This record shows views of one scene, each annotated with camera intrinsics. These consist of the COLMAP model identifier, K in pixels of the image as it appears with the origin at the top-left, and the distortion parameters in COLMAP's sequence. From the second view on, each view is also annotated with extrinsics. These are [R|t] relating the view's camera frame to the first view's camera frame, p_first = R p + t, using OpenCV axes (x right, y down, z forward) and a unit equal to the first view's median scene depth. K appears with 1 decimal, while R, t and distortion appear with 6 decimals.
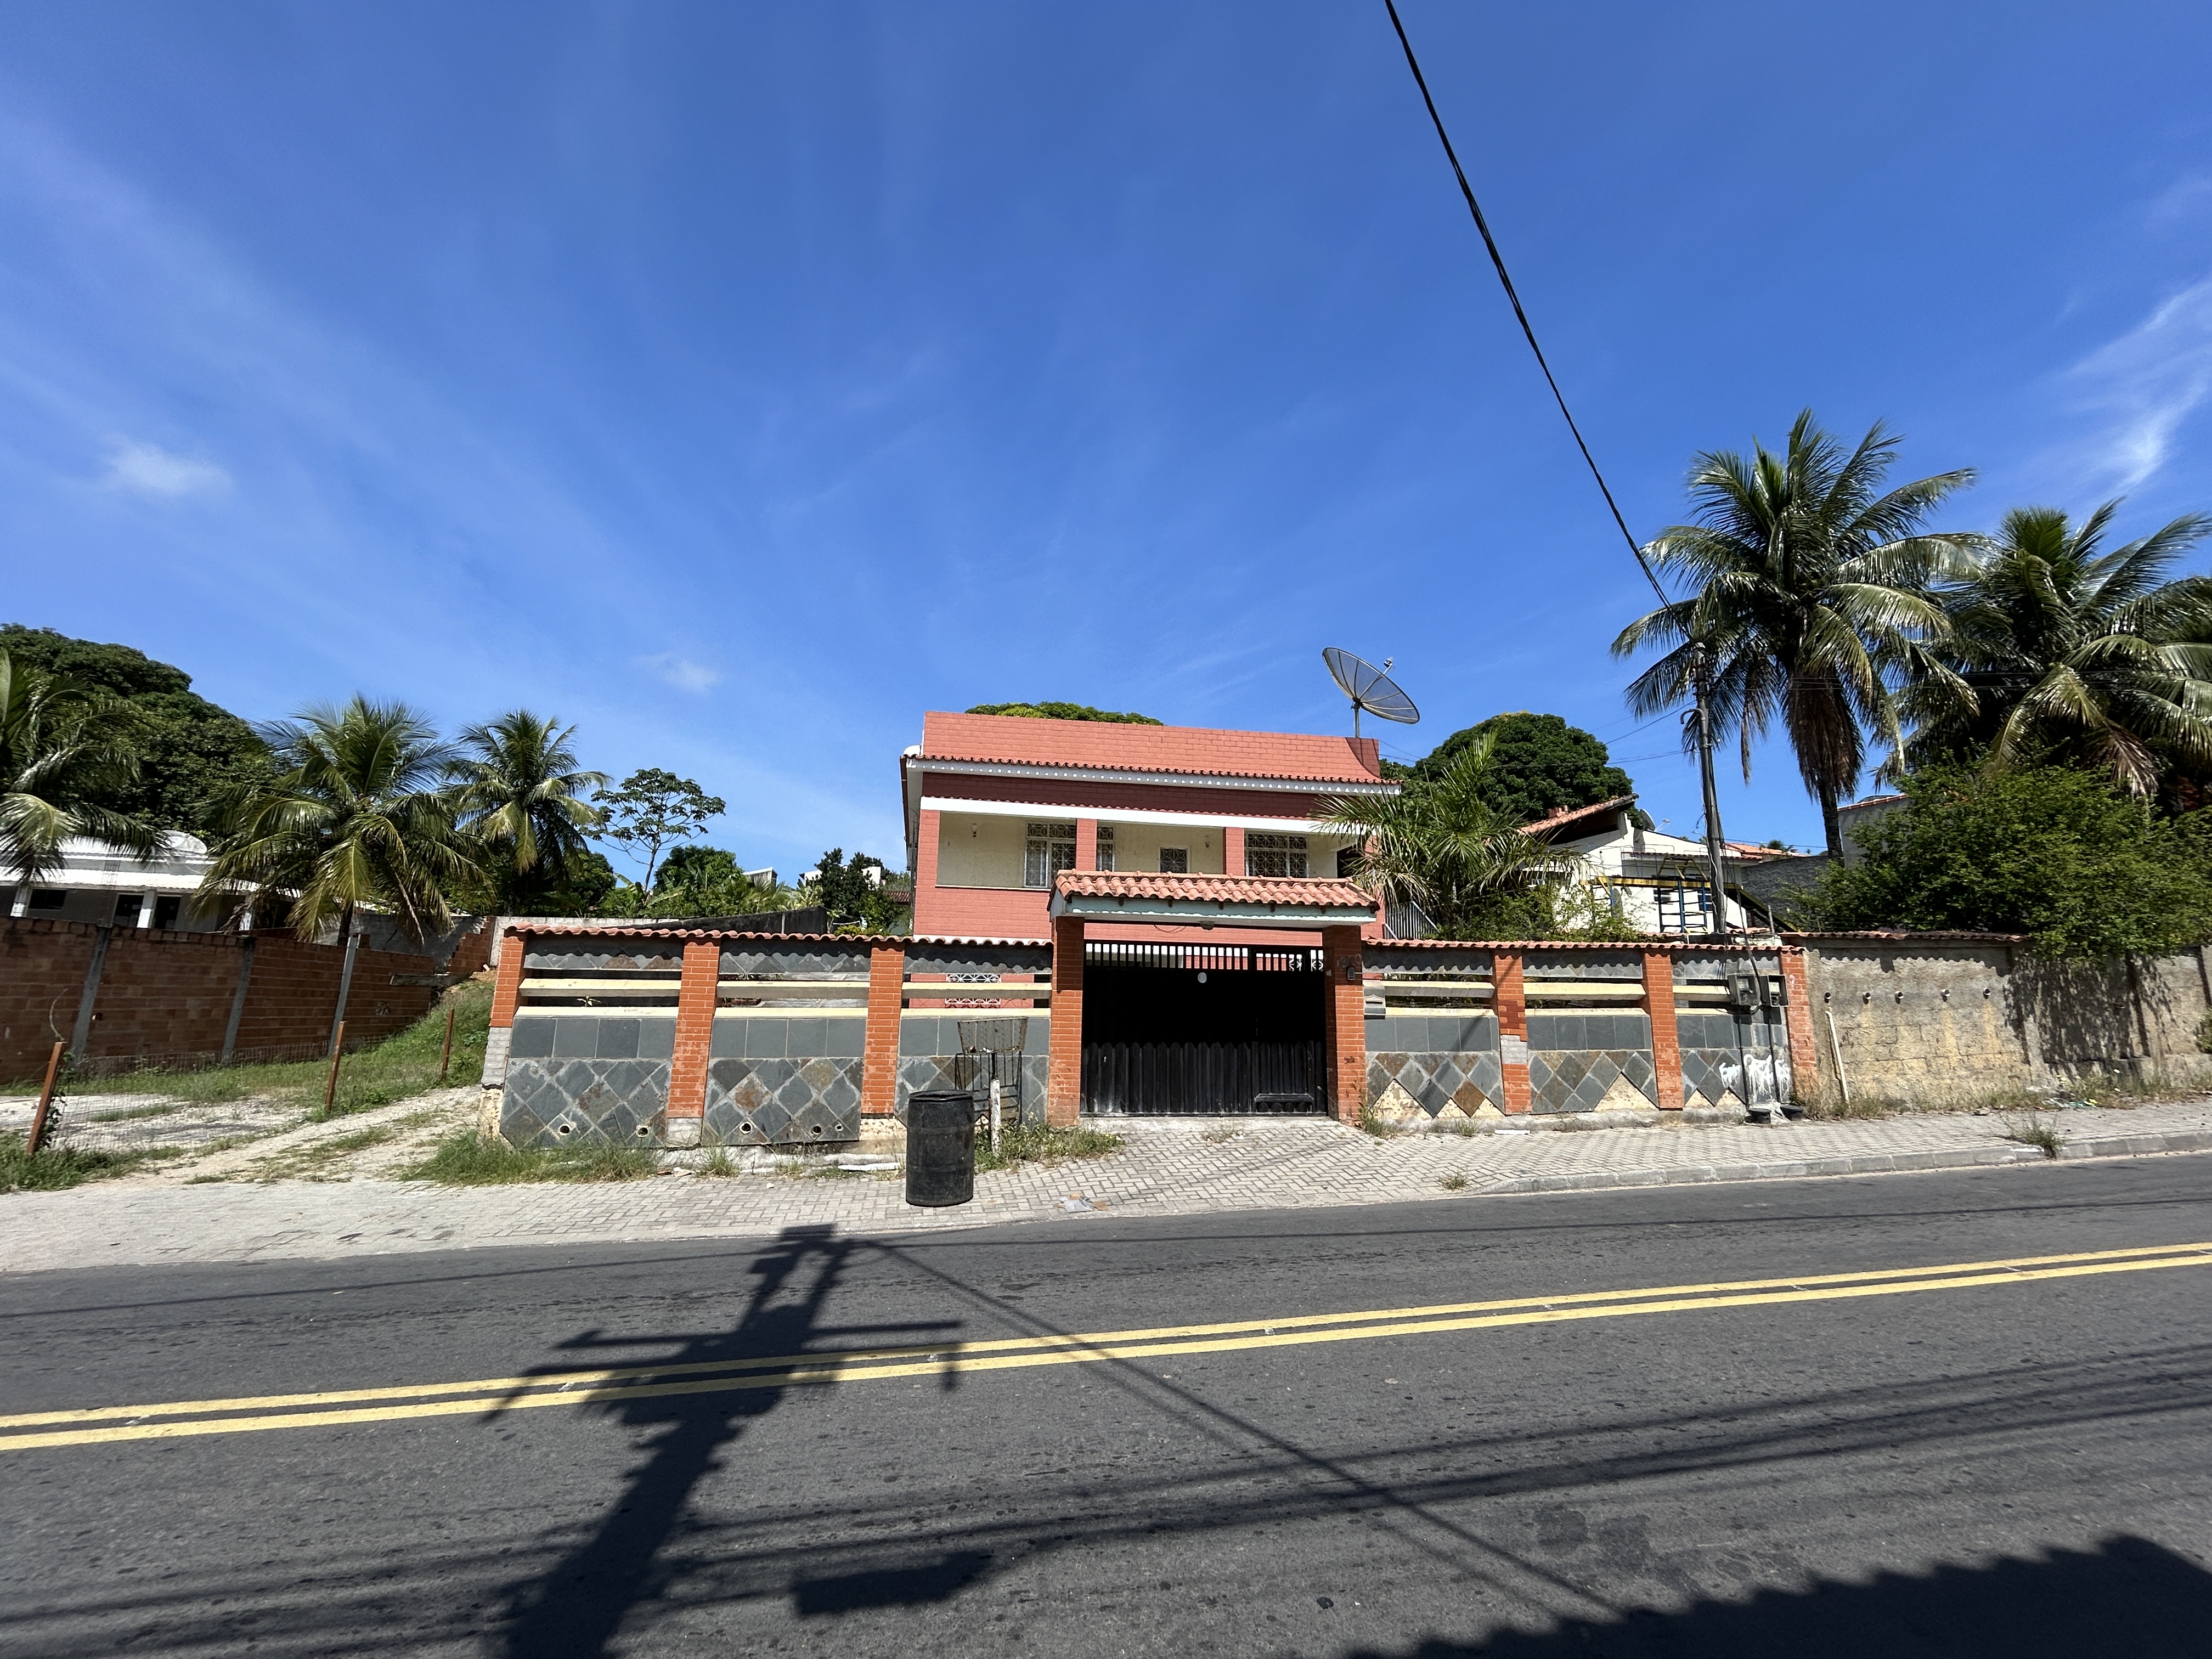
lens RADIAL K [[891.9, 0, 1107.1], [0, 891.9, 831.5], [0, 0, 1]] dist [-0.000971, 0.000048]
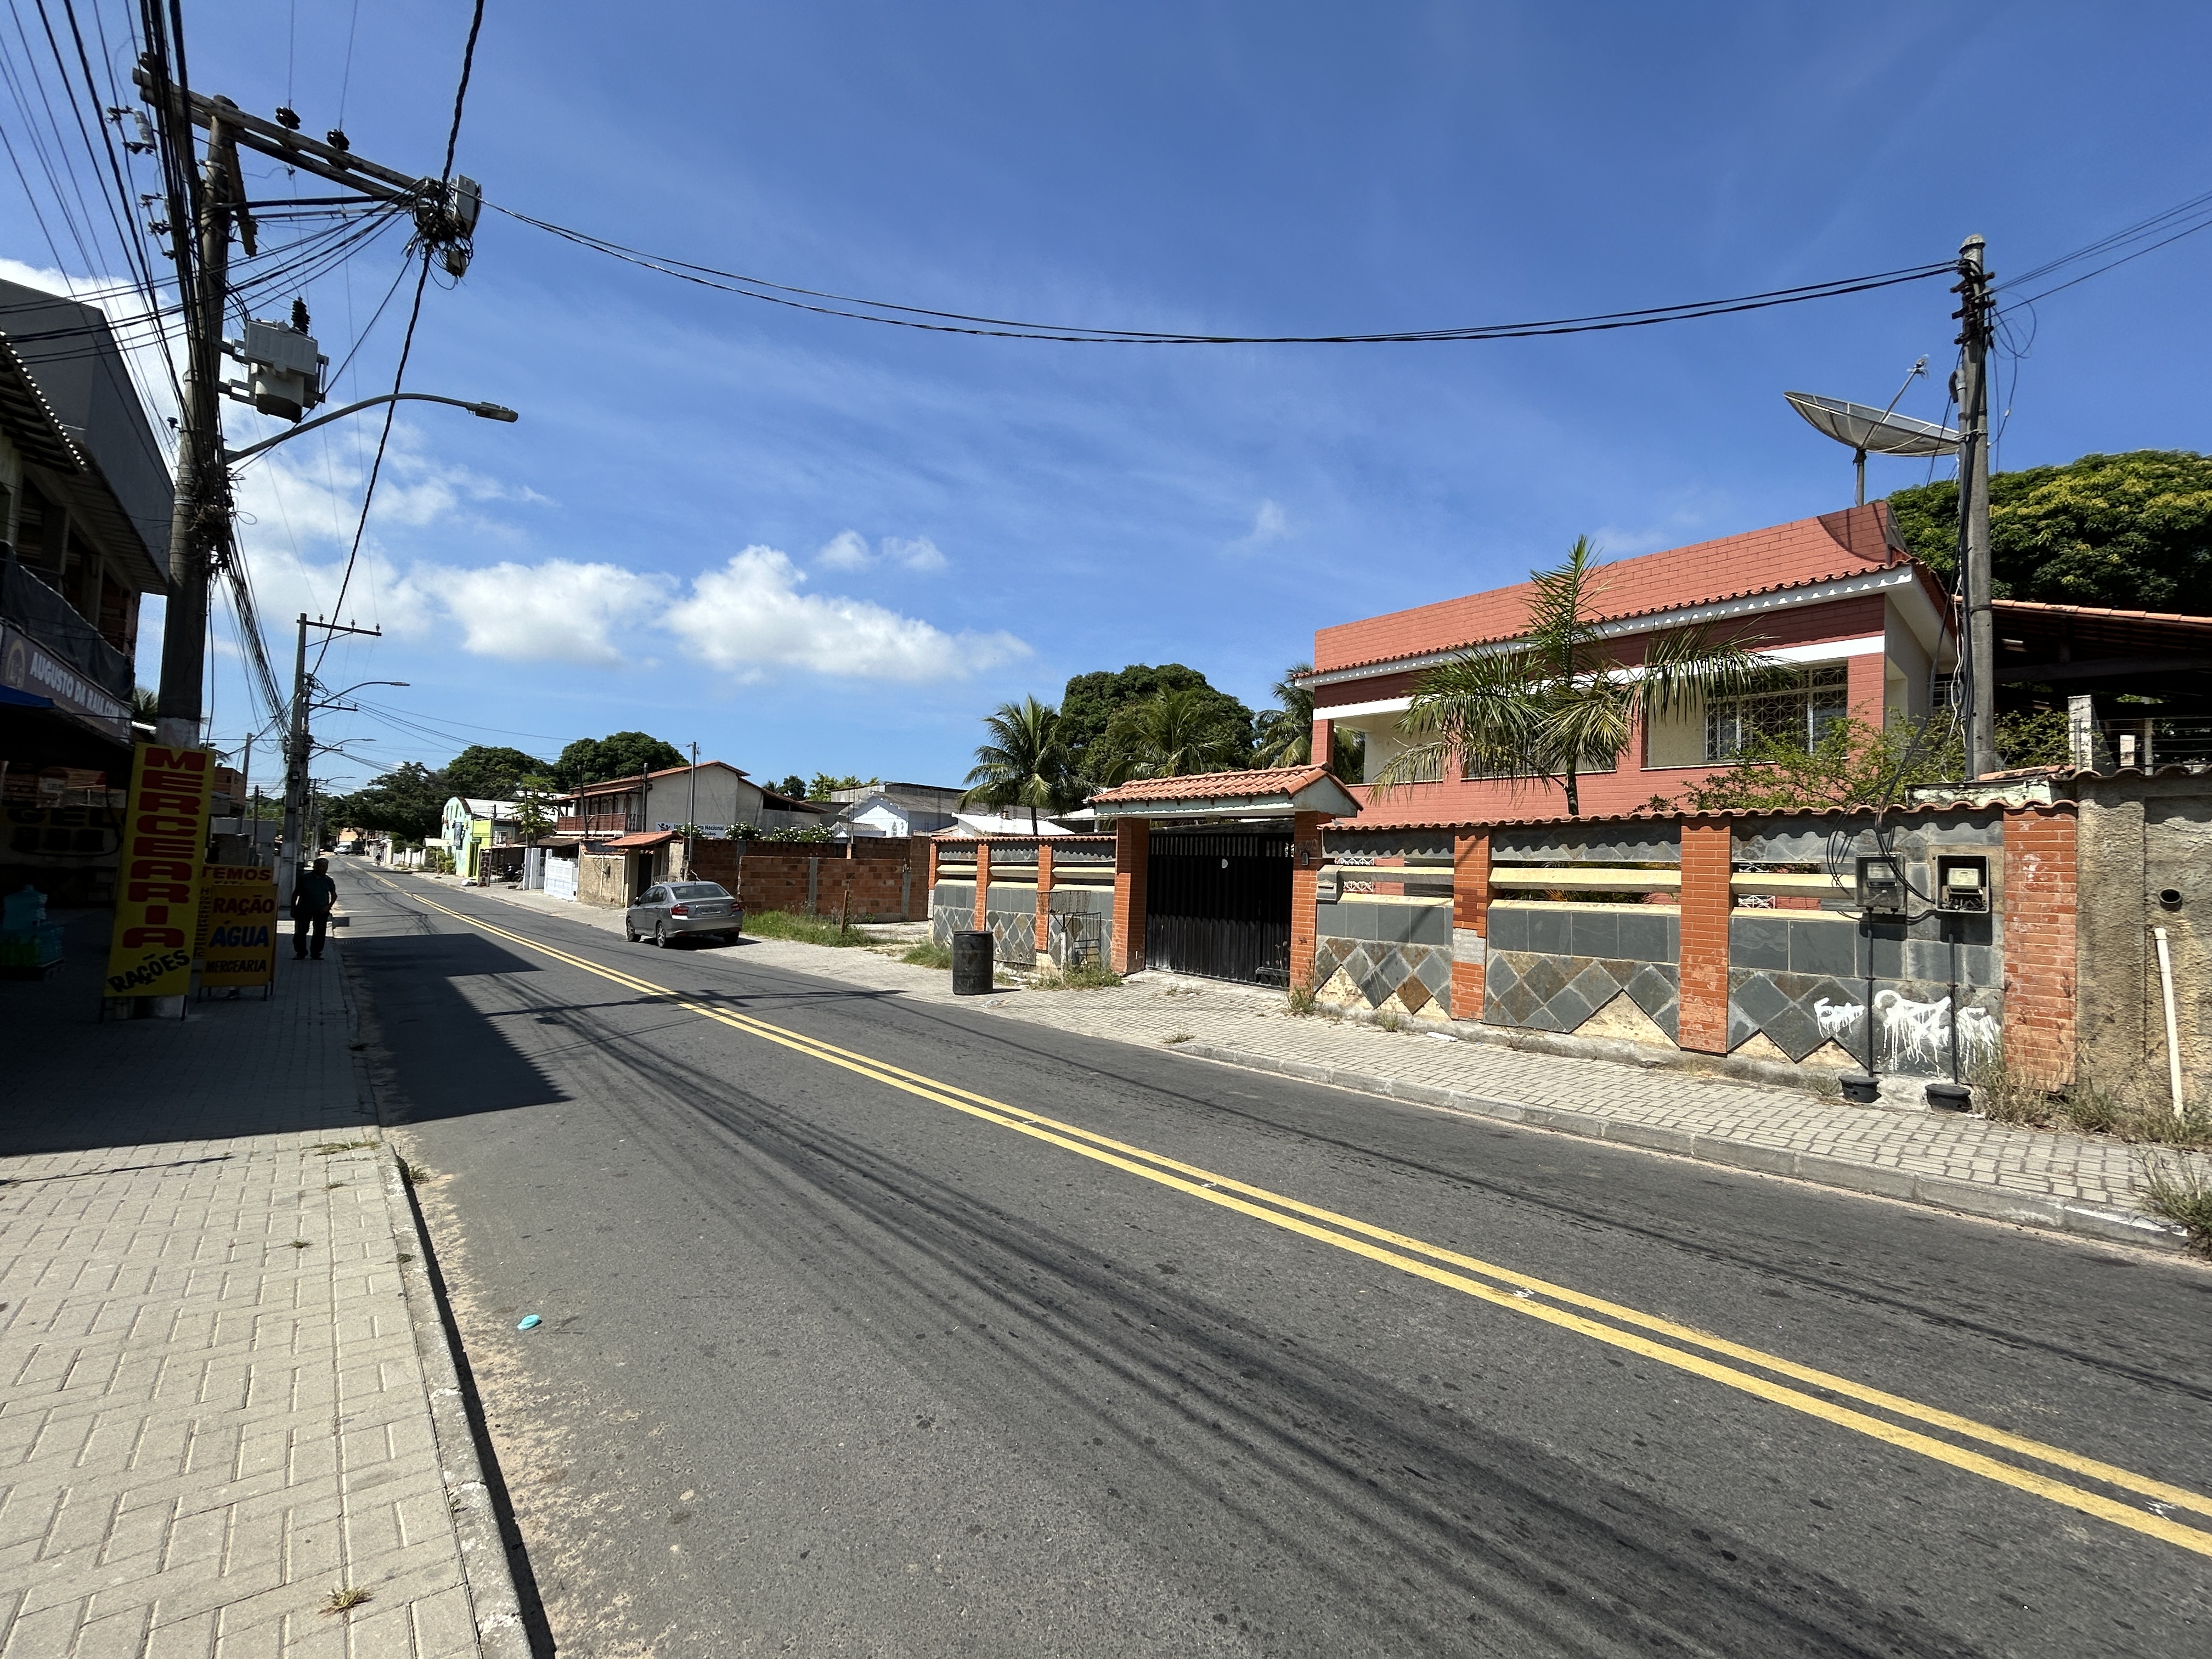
lens RADIAL K [[891.9, 0, 1106.1], [0, 891.9, 827.1], [0, 0, 1]] dist [-0.000971, 0.000048]
pose [[0.505809, -0.039693, -0.861732, 1.049340], [0.134261, 0.990390, 0.033187, 0.061259], [0.852133, -0.132483, 0.506278, 0.306290]]
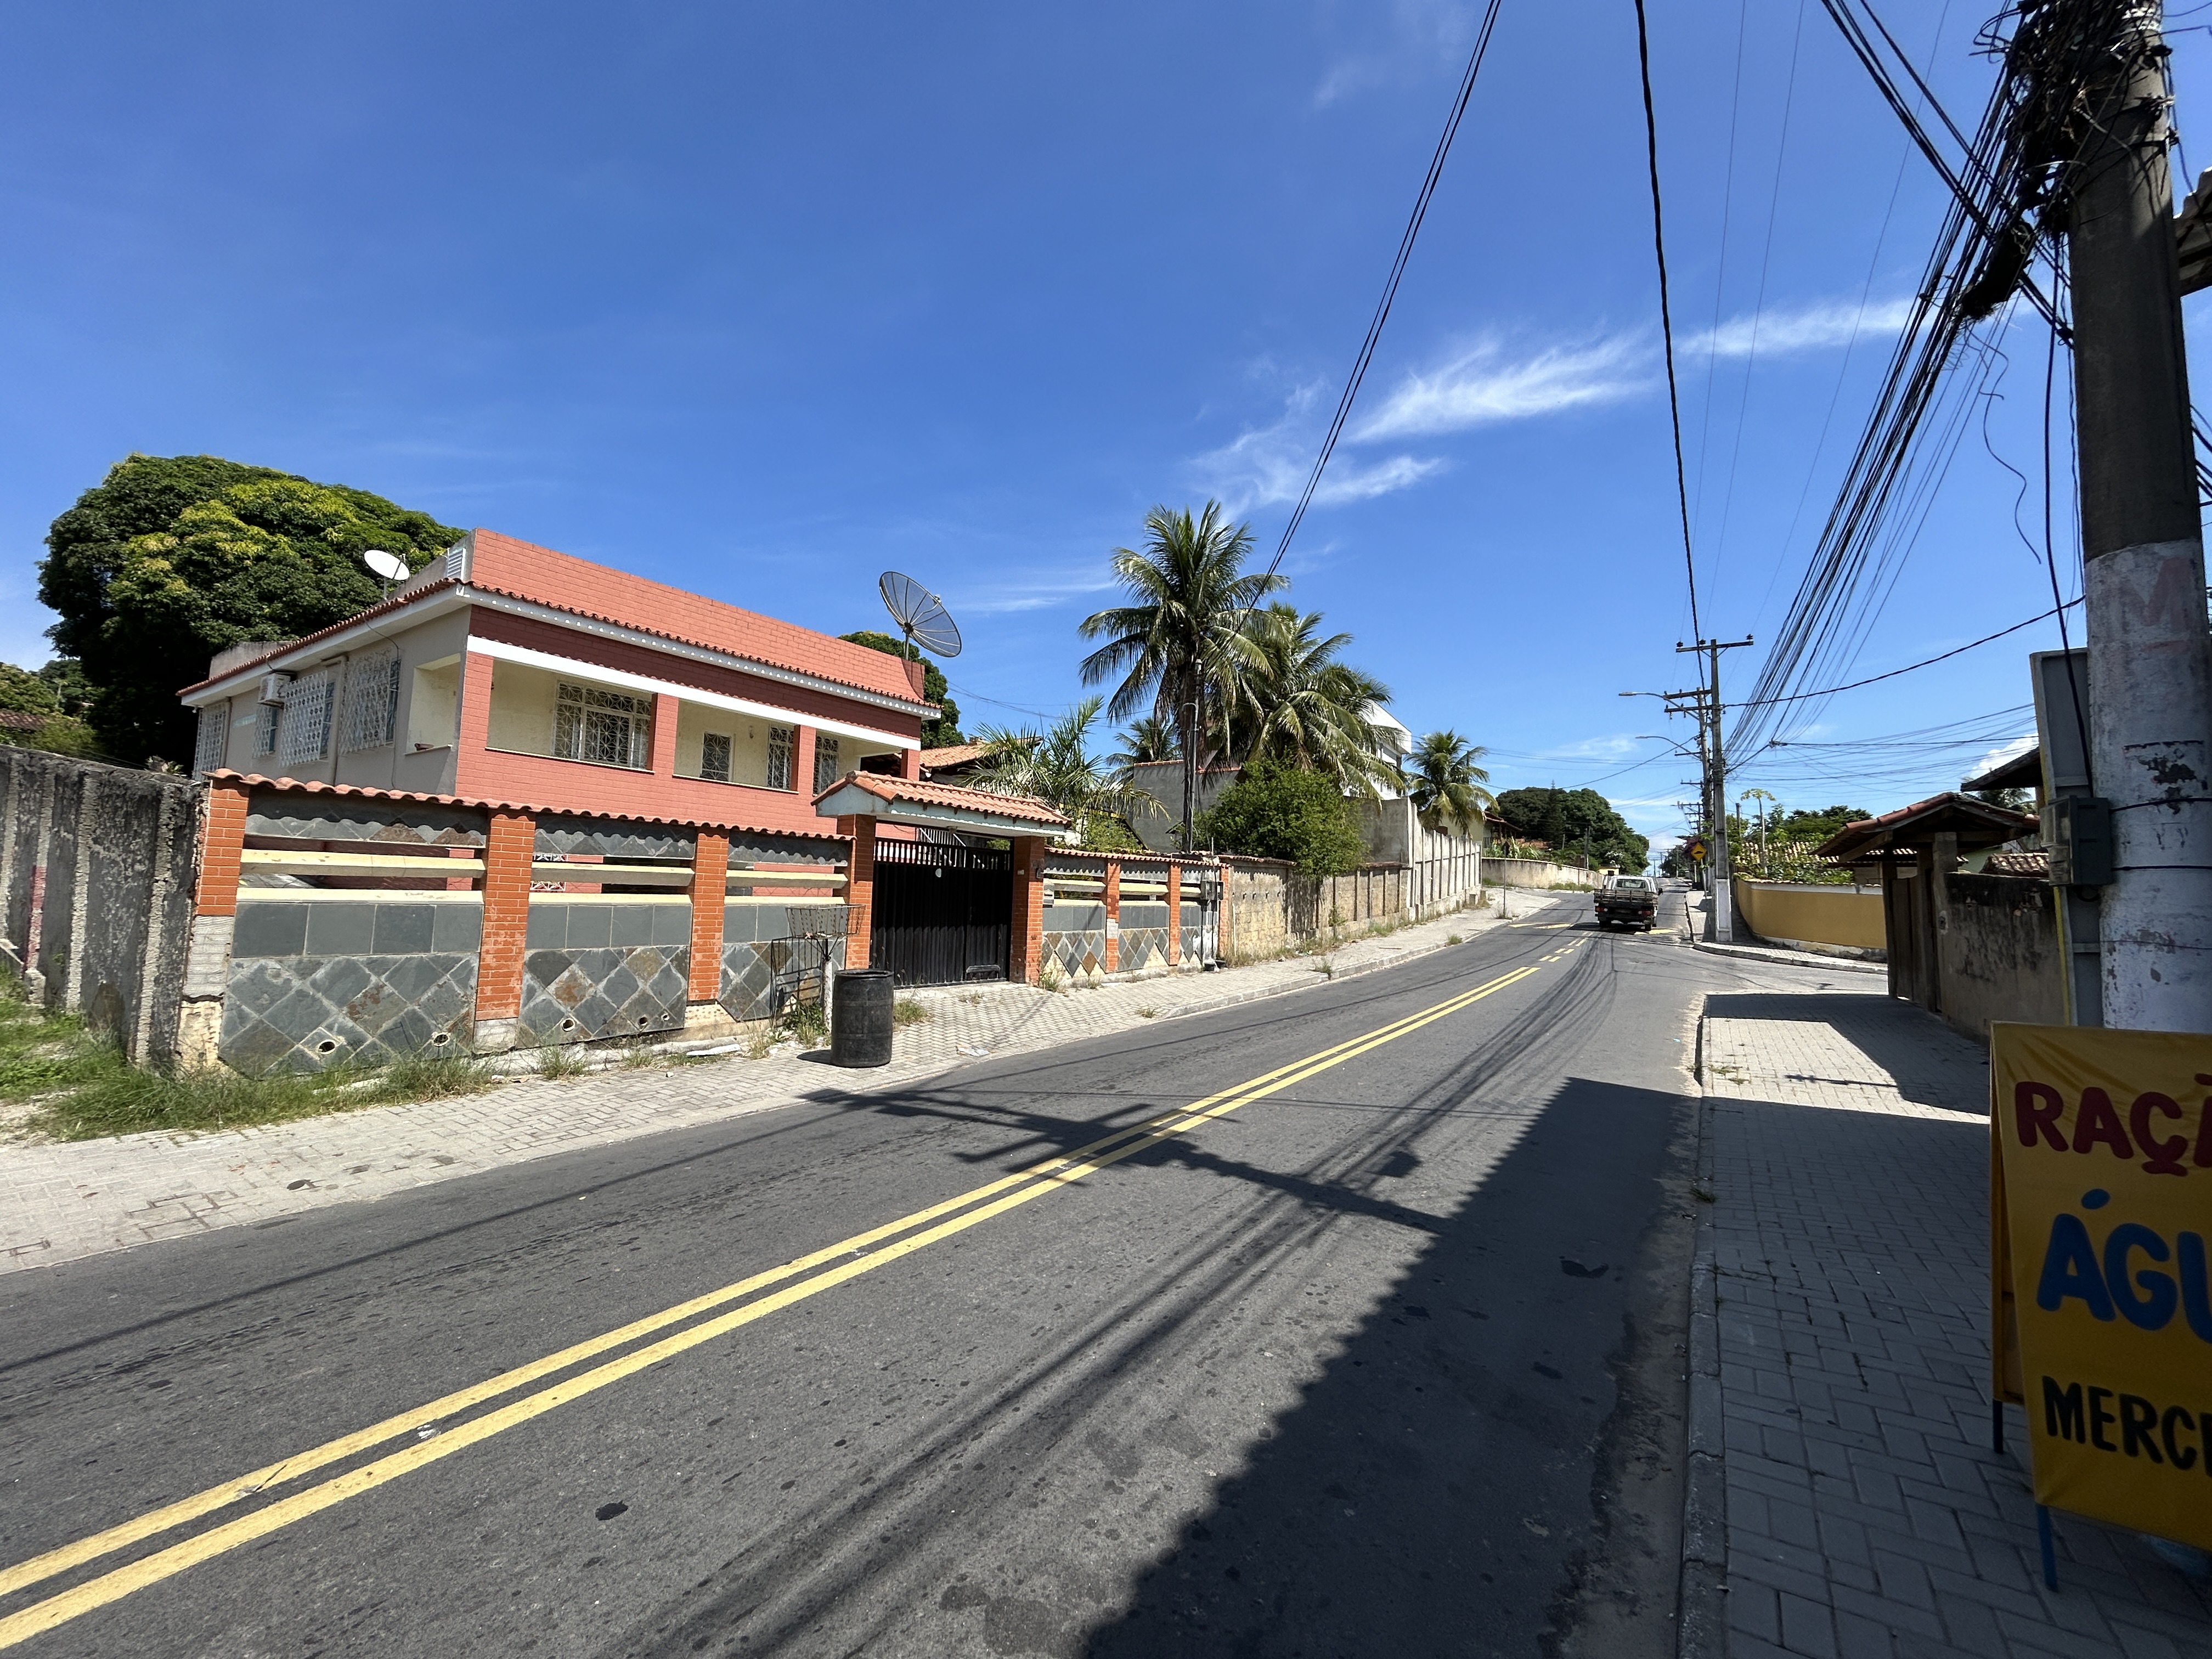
lens RADIAL K [[891.9, 0, 1096.3], [0, 891.9, 822.5], [0, 0, 1]] dist [-0.000971, 0.000048]
pose [[0.712477, 0.068772, 0.698318, -0.593355], [-0.145945, 0.987946, 0.051610, 0.006315], [-0.686351, -0.138687, 0.713925, 0.020268]]
